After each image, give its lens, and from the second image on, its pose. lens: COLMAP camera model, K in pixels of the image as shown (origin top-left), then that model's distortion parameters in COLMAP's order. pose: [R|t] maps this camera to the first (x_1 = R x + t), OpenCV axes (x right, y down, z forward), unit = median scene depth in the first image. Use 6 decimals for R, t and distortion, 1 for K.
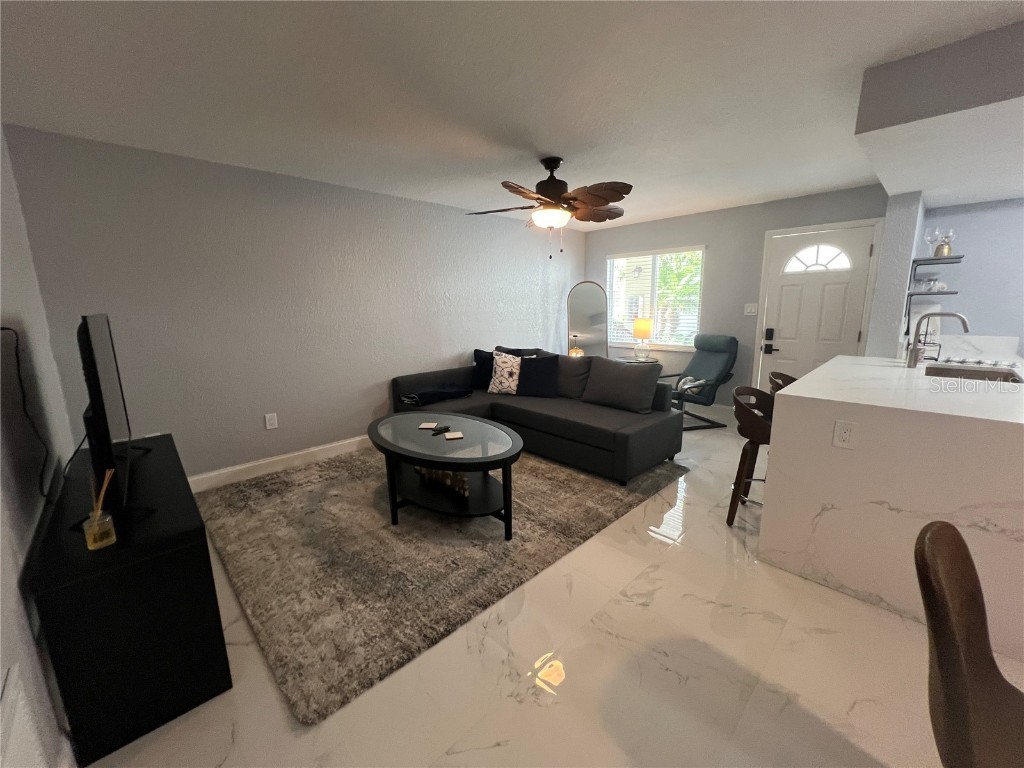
lens RADIAL K [[410.3, 0, 510.6], [0, 410.3, 382.5], [0, 0, 1]] dist [-0.002470, 0.000673]
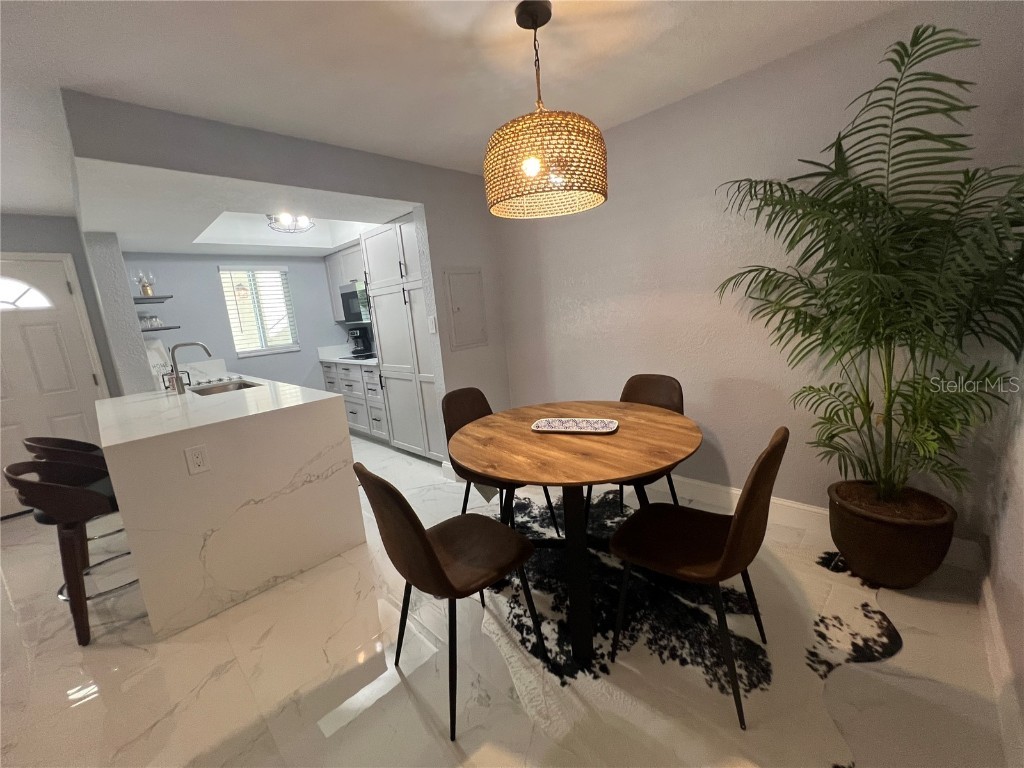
lens RADIAL K [[410.3, 0, 510.6], [0, 410.3, 382.5], [0, 0, 1]] dist [-0.002470, 0.000673]
pose [[-0.026760, -0.164320, 0.986044, -0.075939], [0.270823, 0.948316, 0.165383, -0.005078], [-0.962257, 0.271469, 0.019124, 0.080007]]
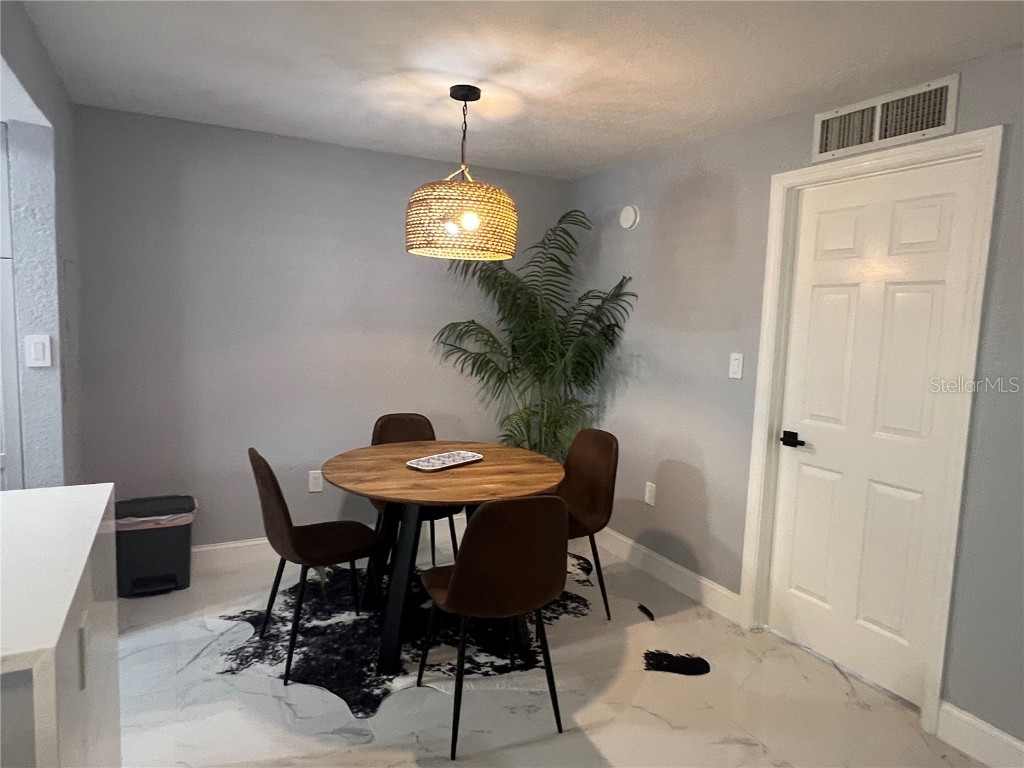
lens RADIAL K [[625.9, 0, 503.5], [0, 625.9, 382.1], [0, 0, 1]] dist [-0.005968, -0.000442]
pose [[-0.956381, -0.047008, 0.288315, 0.093682], [0.035017, 0.961403, 0.272906, -0.133681], [-0.290016, 0.271098, -0.917822, 0.610164]]
